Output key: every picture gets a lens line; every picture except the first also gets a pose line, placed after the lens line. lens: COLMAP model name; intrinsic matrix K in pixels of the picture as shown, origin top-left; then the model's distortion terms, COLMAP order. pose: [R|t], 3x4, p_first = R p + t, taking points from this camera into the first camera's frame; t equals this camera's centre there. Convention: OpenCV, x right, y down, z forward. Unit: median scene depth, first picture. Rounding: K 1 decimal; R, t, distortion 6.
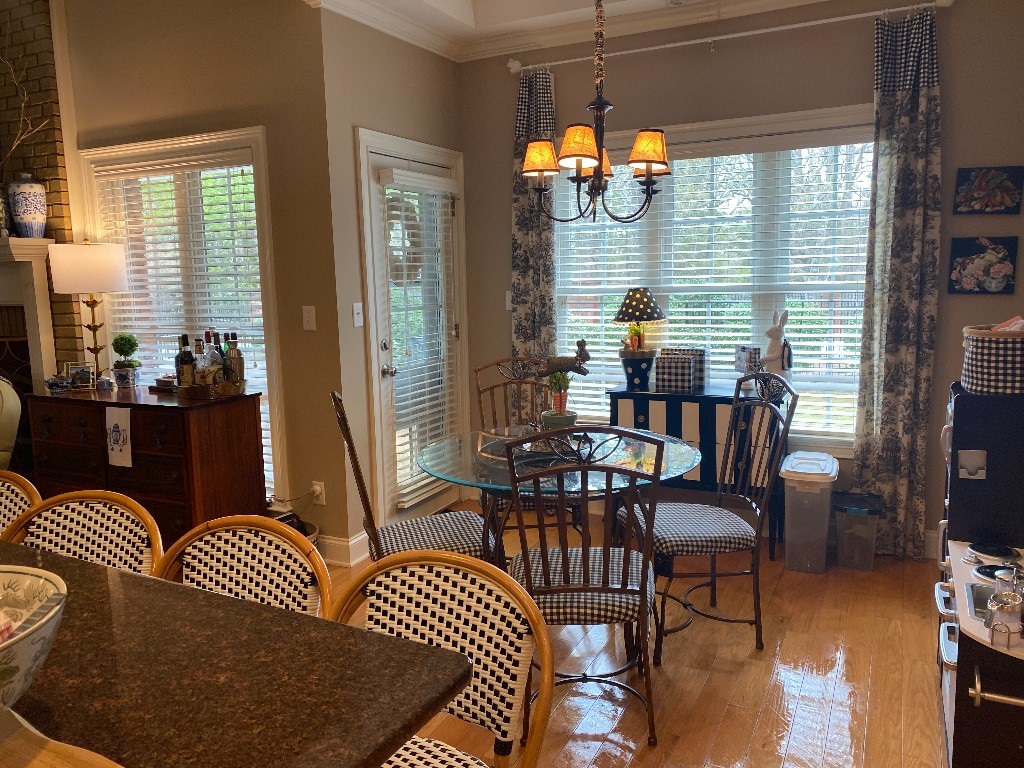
lens RADIAL K [[778.9, 0, 512.0], [0, 778.9, 384.0], [0, 0, 1]] dist [0.015808, -0.010627]
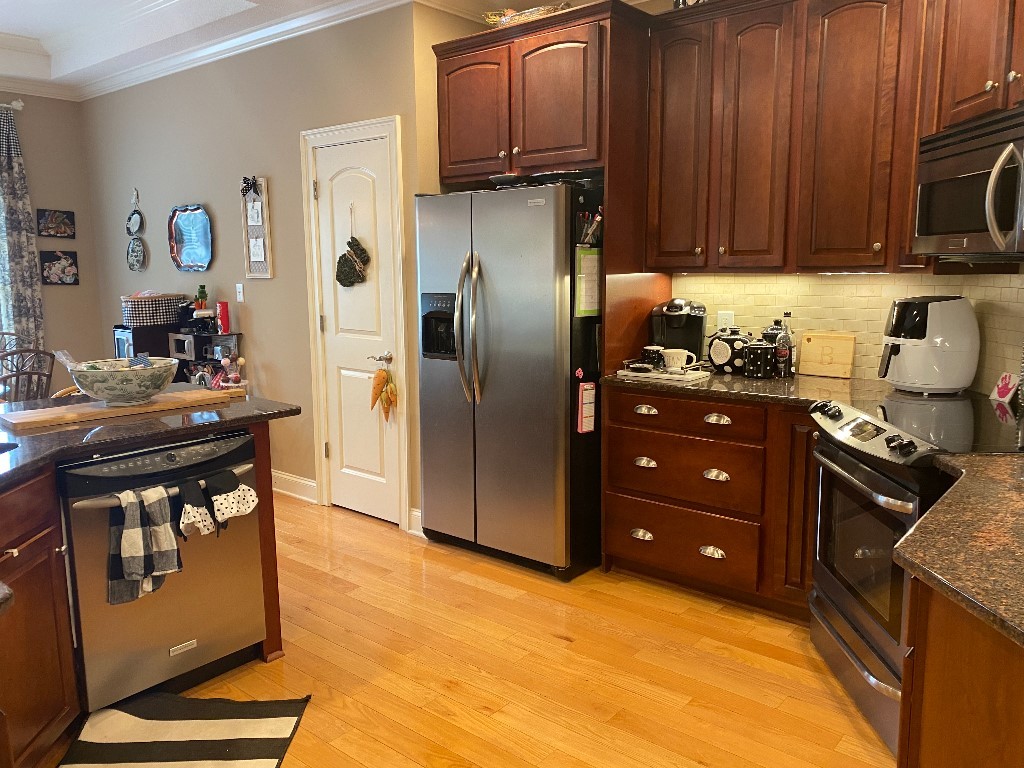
lens RADIAL K [[778.9, 0, 512.0], [0, 778.9, 384.0], [0, 0, 1]] dist [0.015808, -0.010627]
pose [[0.228502, -0.124539, 0.965545, -0.773805], [0.139889, 0.985692, 0.094032, 0.067672], [-0.963441, 0.113583, 0.242654, -0.296171]]
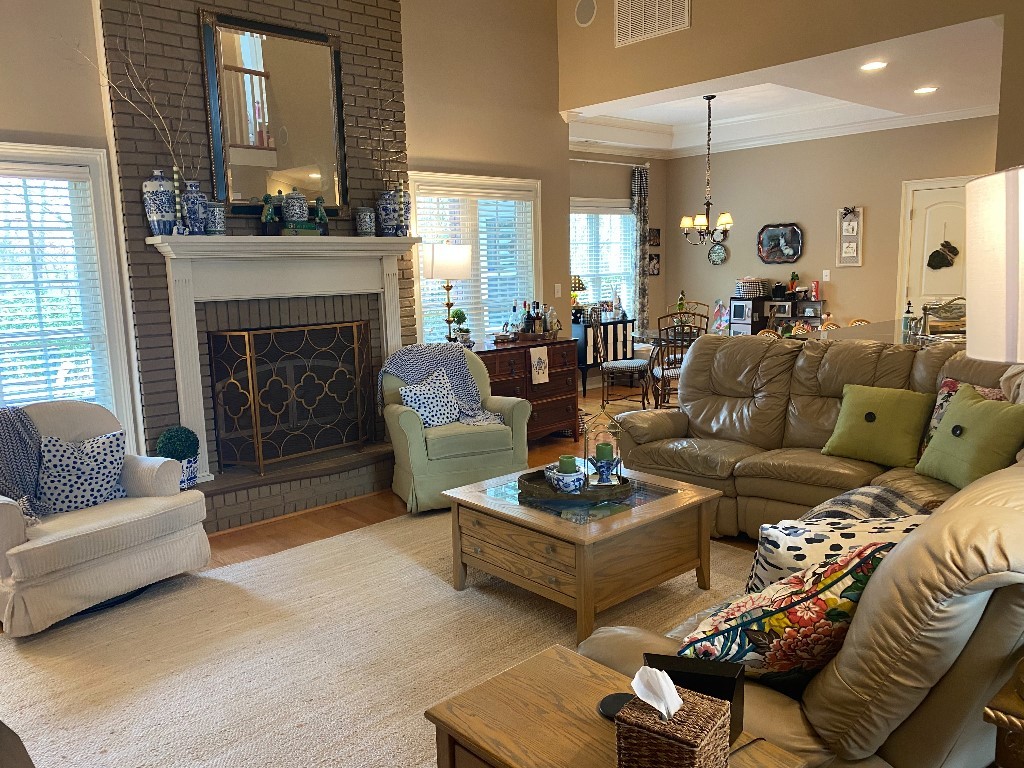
lens RADIAL K [[778.9, 0, 512.0], [0, 778.9, 384.0], [0, 0, 1]] dist [0.015808, -0.010627]
pose [[0.367317, -0.129727, 0.921004, -1.943586], [0.152464, 0.985229, 0.077967, -0.027647], [-0.917515, 0.111781, 0.381670, 0.432920]]
